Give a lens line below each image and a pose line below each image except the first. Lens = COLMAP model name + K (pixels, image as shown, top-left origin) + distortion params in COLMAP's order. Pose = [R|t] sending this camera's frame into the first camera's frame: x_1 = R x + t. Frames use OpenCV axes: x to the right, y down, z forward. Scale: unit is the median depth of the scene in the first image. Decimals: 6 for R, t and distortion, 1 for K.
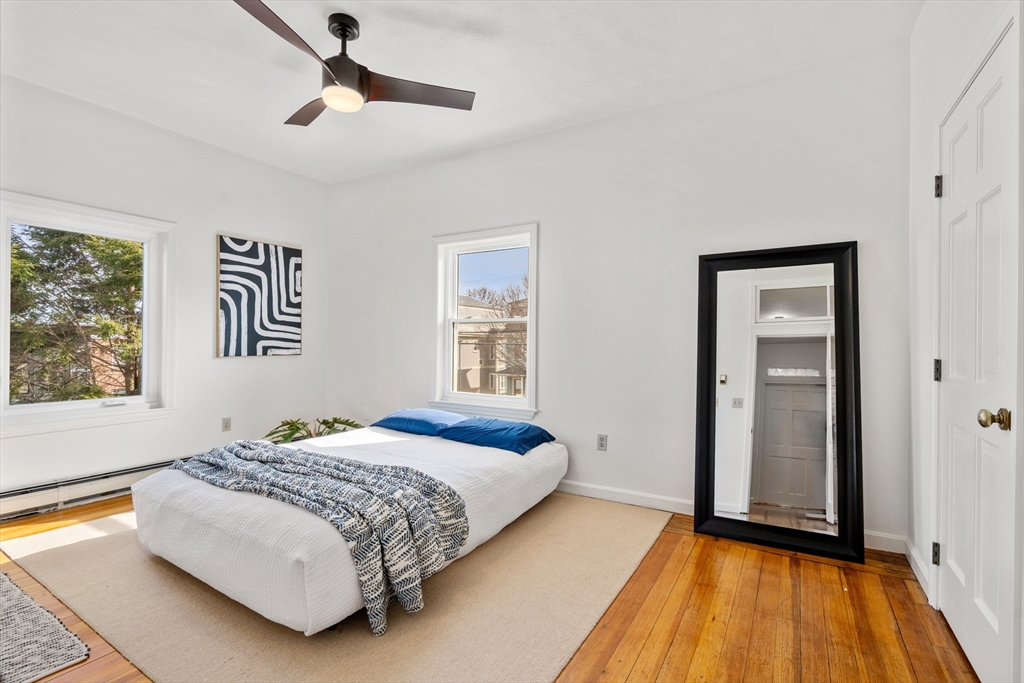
lens RADIAL K [[474.9, 0, 508.1], [0, 474.9, 341.5], [0, 0, 1]] dist [-0.005397, 0.003201]
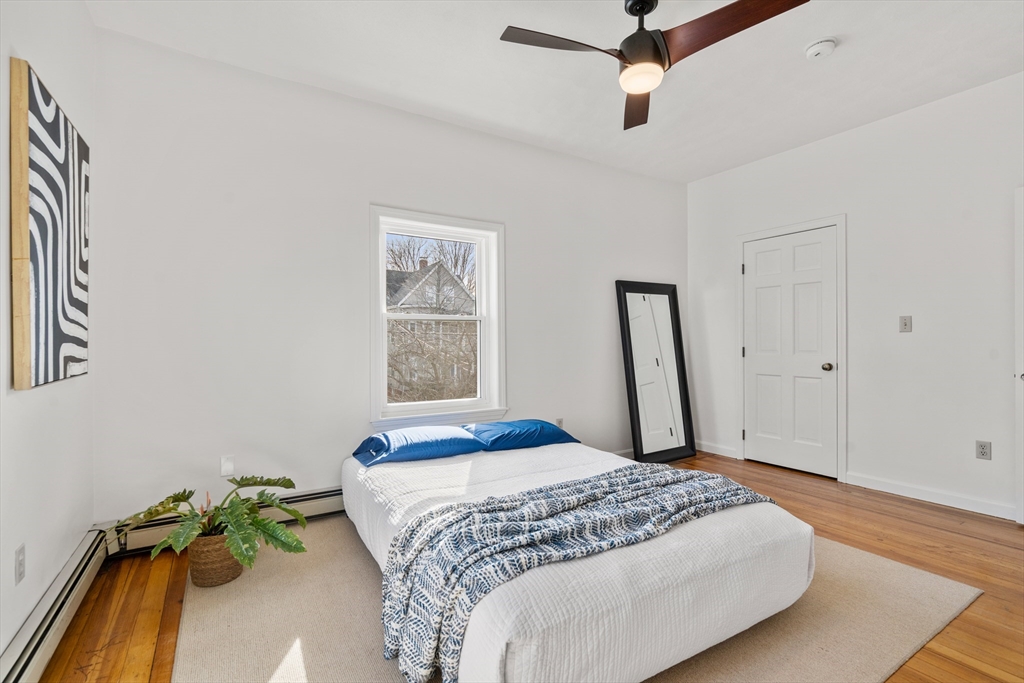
lens RADIAL K [[474.9, 0, 512.3], [0, 474.9, 340.4], [0, 0, 1]] dist [-0.005397, 0.003201]
pose [[0.442098, -0.005981, 0.896947, -1.067244], [0.005926, 0.999975, 0.003747, -0.006287], [-0.896947, 0.003658, 0.442122, 0.675095]]
